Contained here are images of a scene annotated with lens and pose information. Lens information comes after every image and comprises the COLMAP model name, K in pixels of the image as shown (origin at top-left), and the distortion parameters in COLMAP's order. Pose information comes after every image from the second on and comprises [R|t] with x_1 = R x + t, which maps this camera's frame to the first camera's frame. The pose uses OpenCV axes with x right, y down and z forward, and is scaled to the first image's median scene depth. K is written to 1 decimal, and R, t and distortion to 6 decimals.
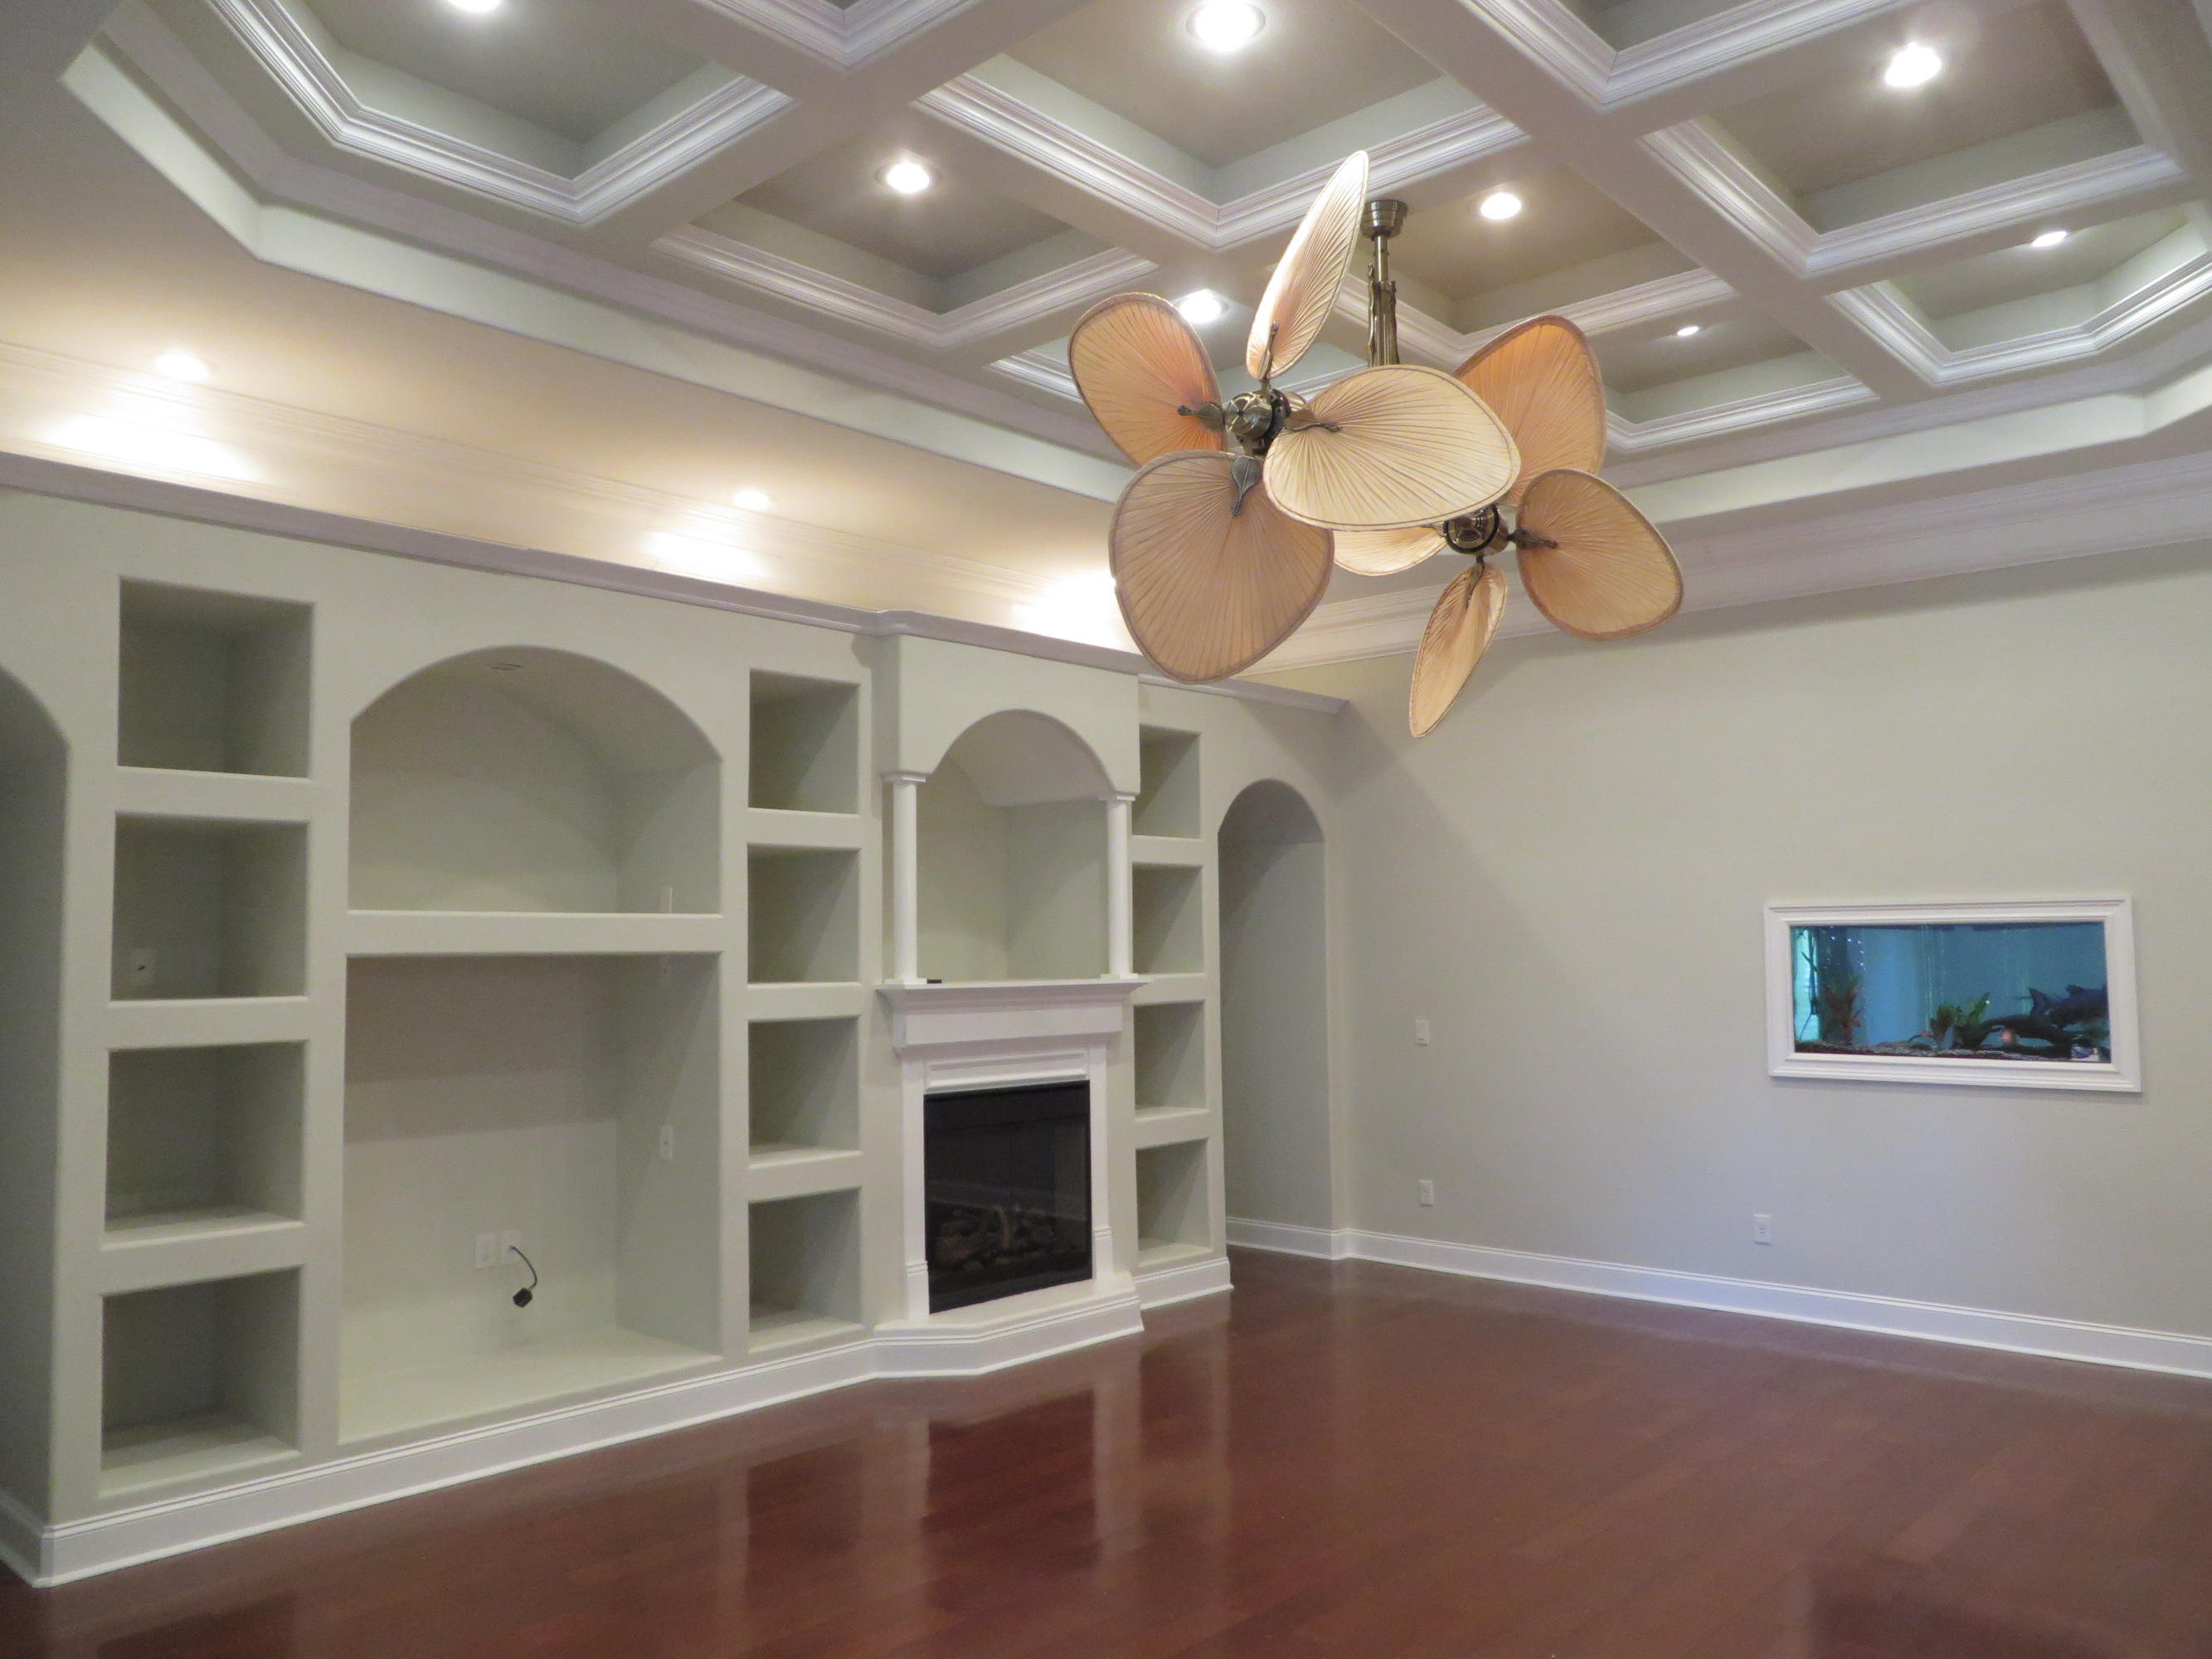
lens RADIAL K [[1652.9, 0, 1112.8], [0, 1652.9, 825.4], [0, 0, 1]] dist [-0.016972, 0.000652]
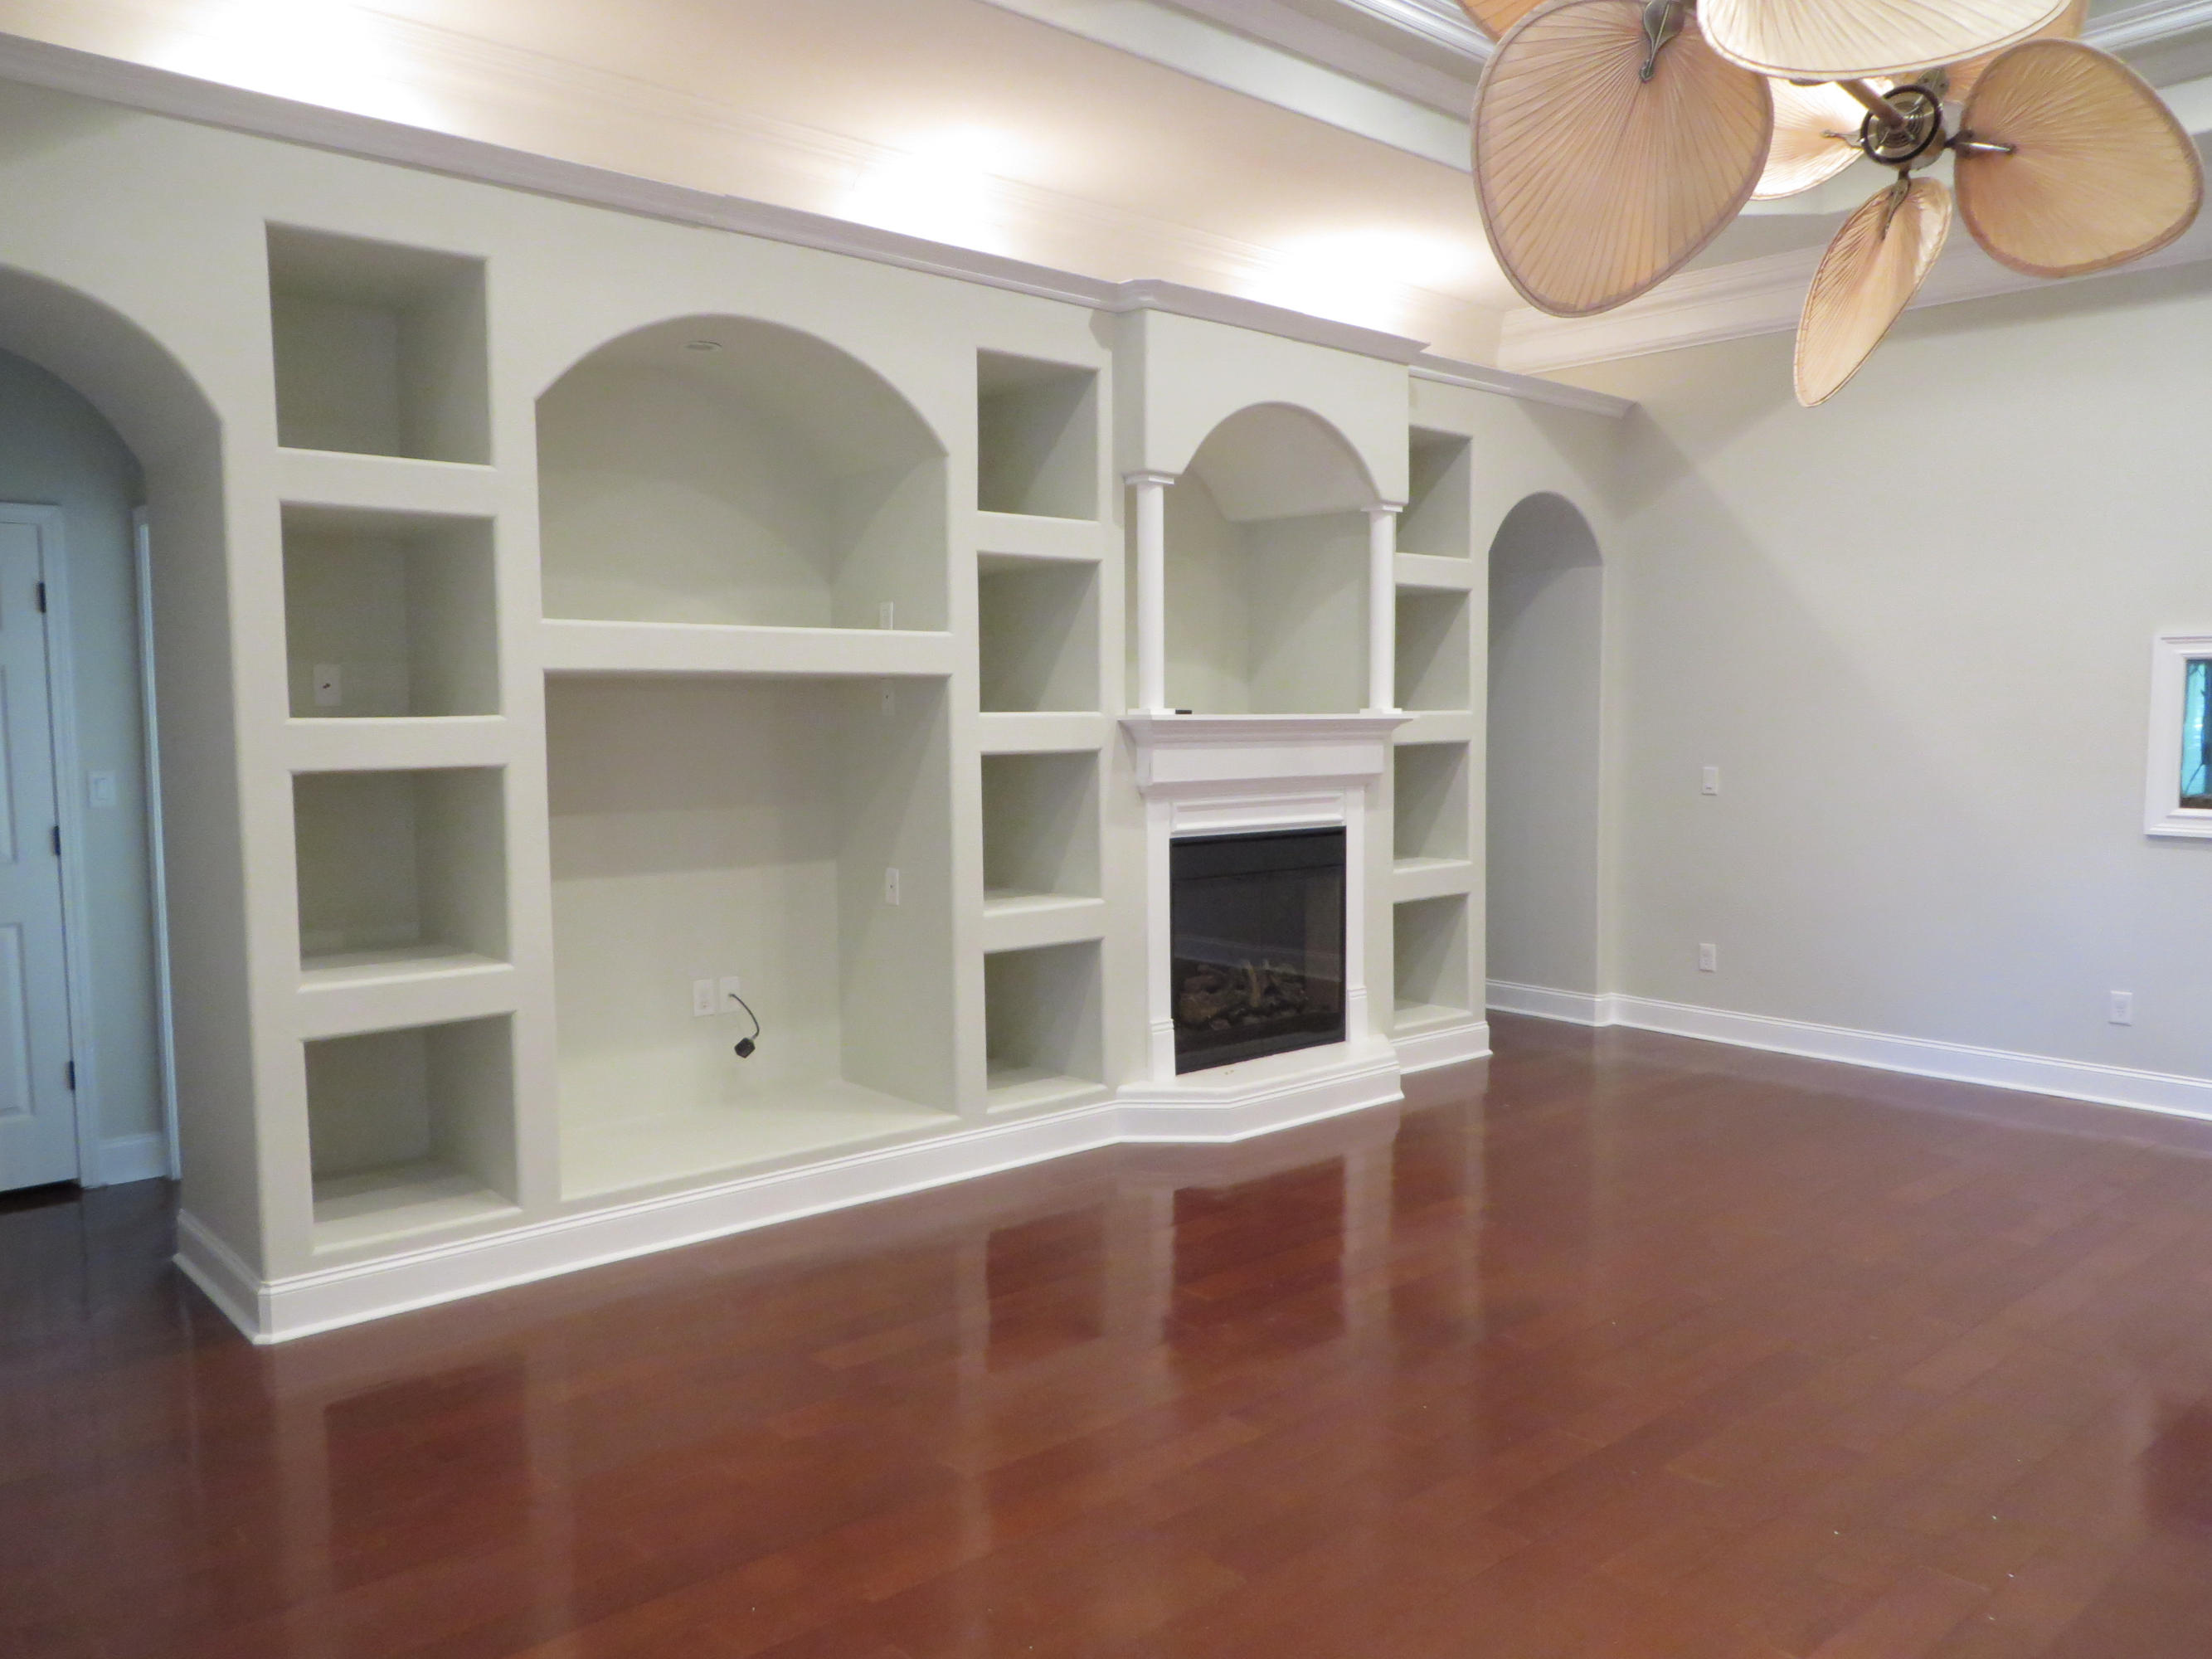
lens RADIAL K [[1652.9, 0, 1112.3], [0, 1652.9, 825.3], [0, 0, 1]] dist [-0.016972, 0.000652]
pose [[0.994436, 0.014916, -0.104277, -0.052941], [0.000587, 0.989124, 0.147086, 0.024022], [0.105337, -0.146329, 0.983612, 0.115517]]
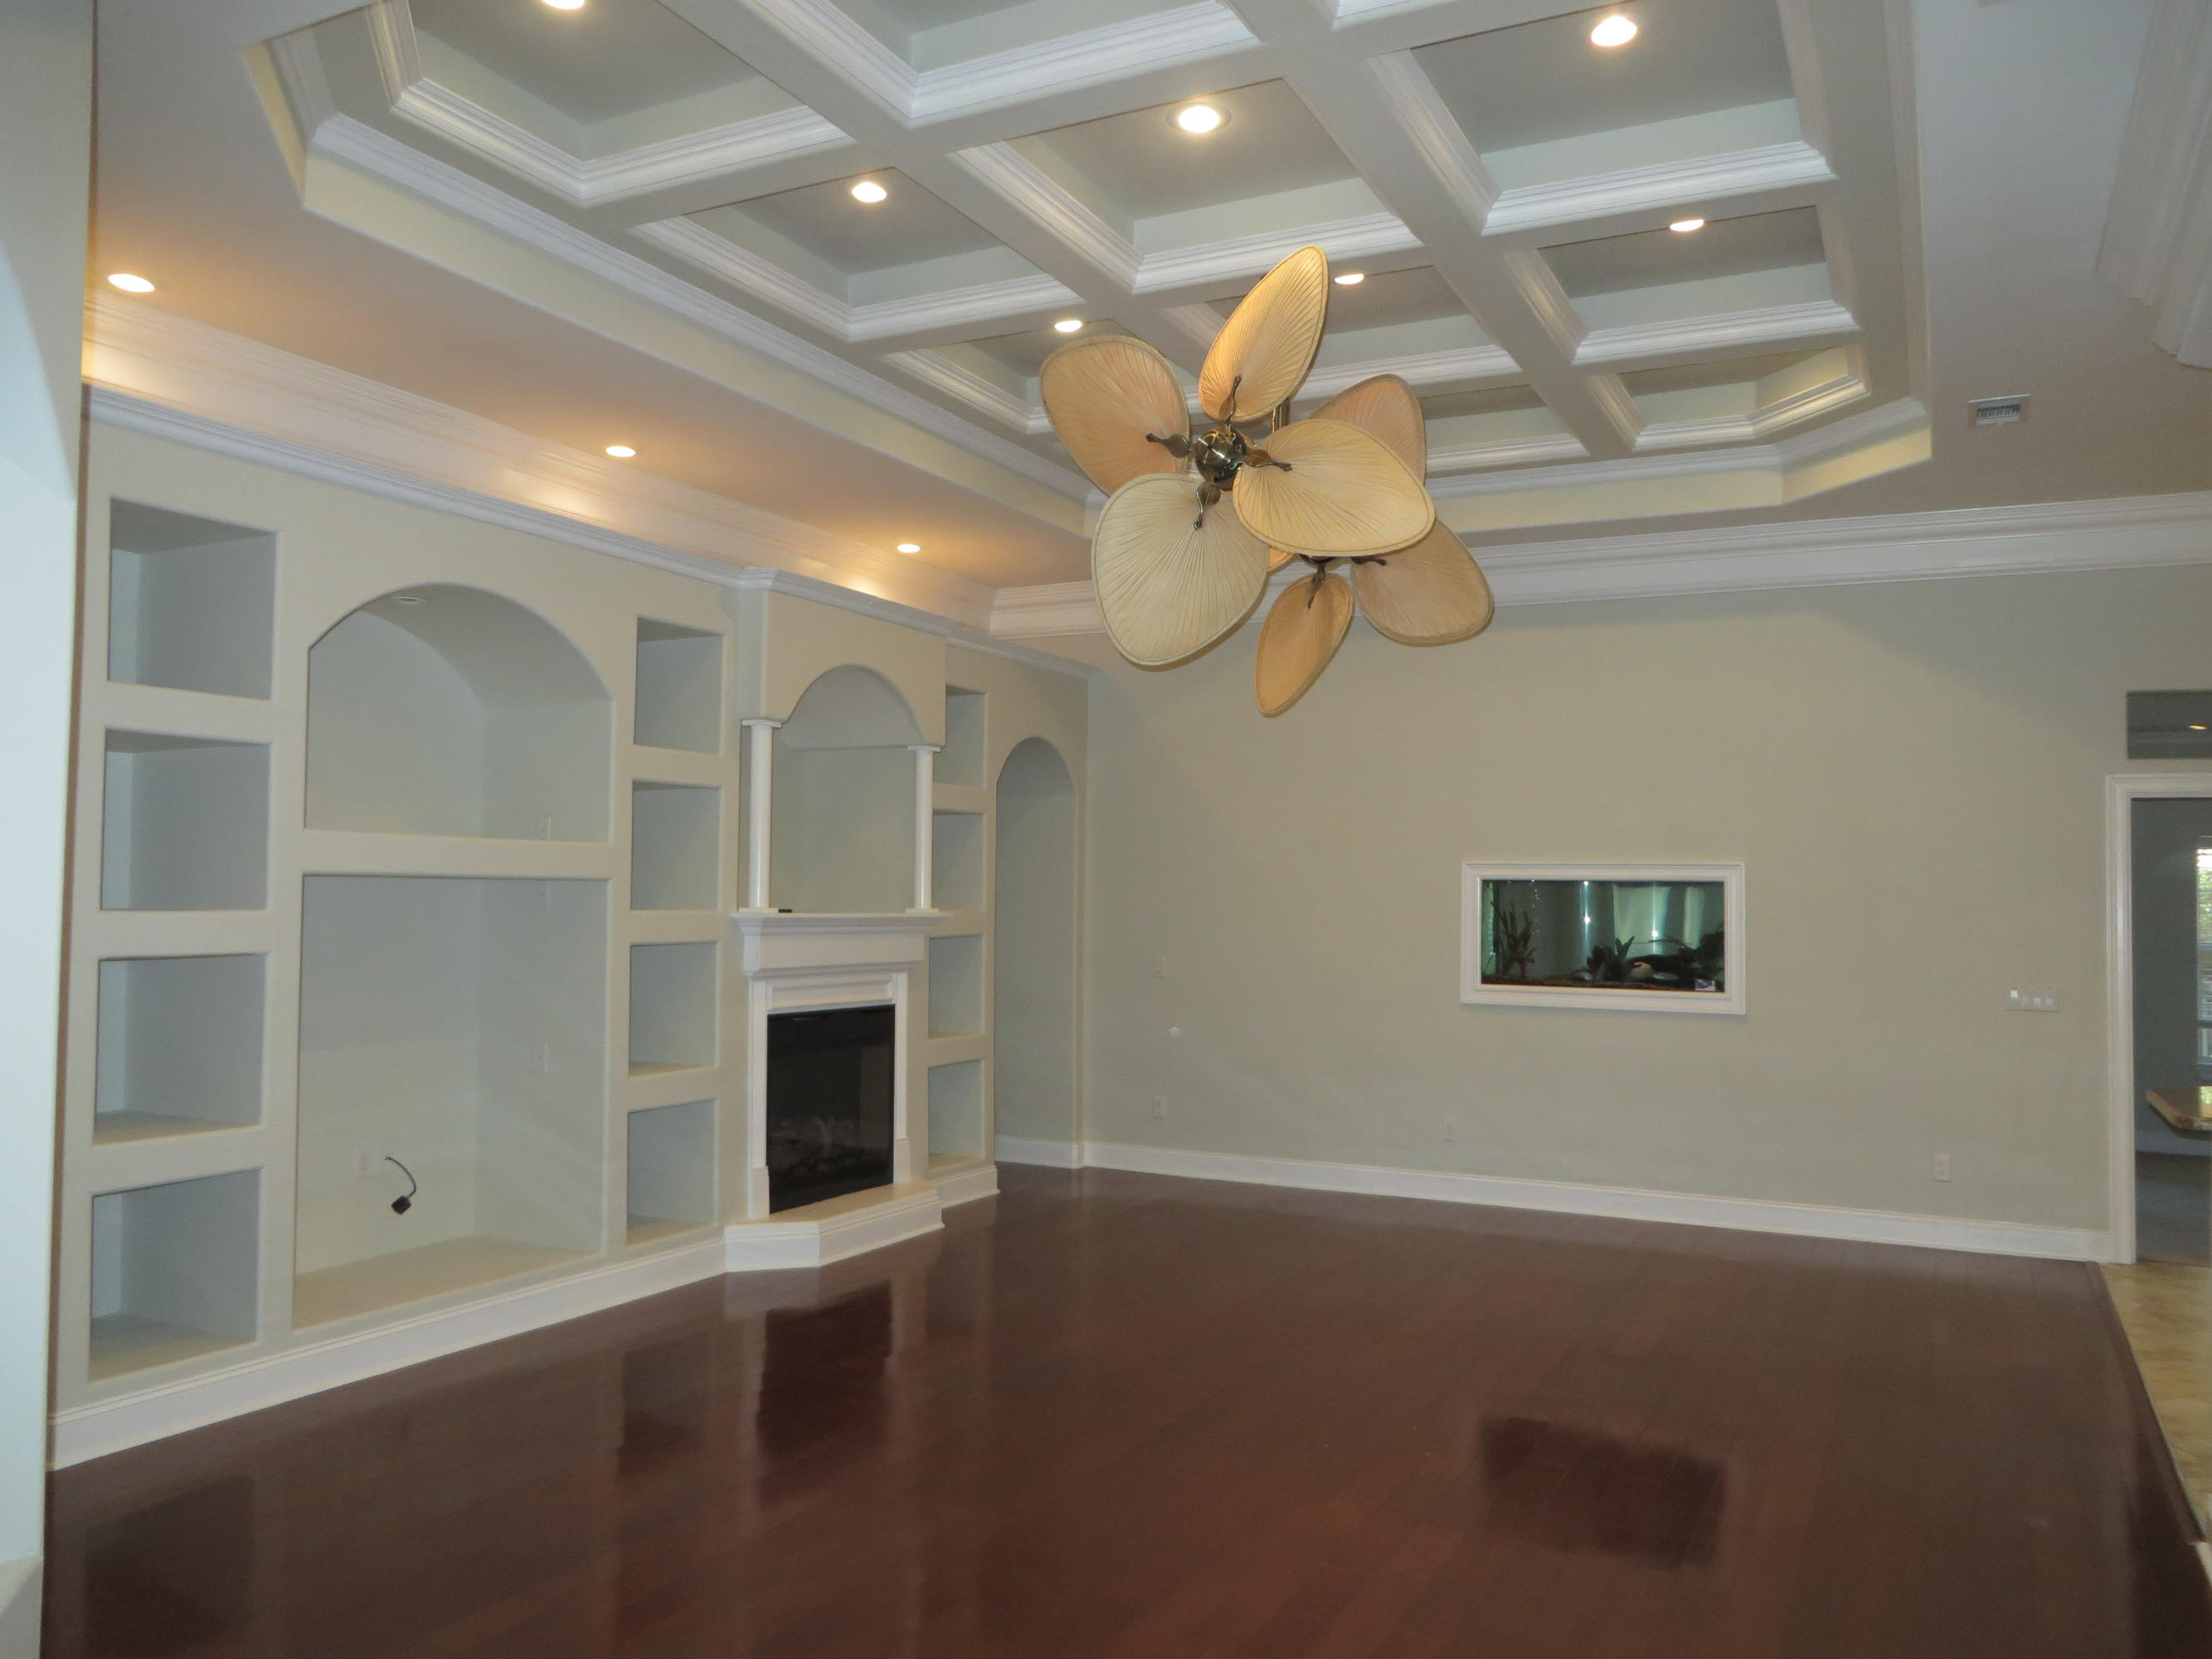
lens RADIAL K [[1652.9, 0, 1116.5], [0, 1652.9, 817.7], [0, 0, 1]] dist [-0.016972, 0.000652]
pose [[0.964445, 0.033401, 0.262163, -0.185585], [-0.040466, 0.998948, 0.021594, 0.000866], [-0.261166, -0.031435, 0.964782, -0.106223]]
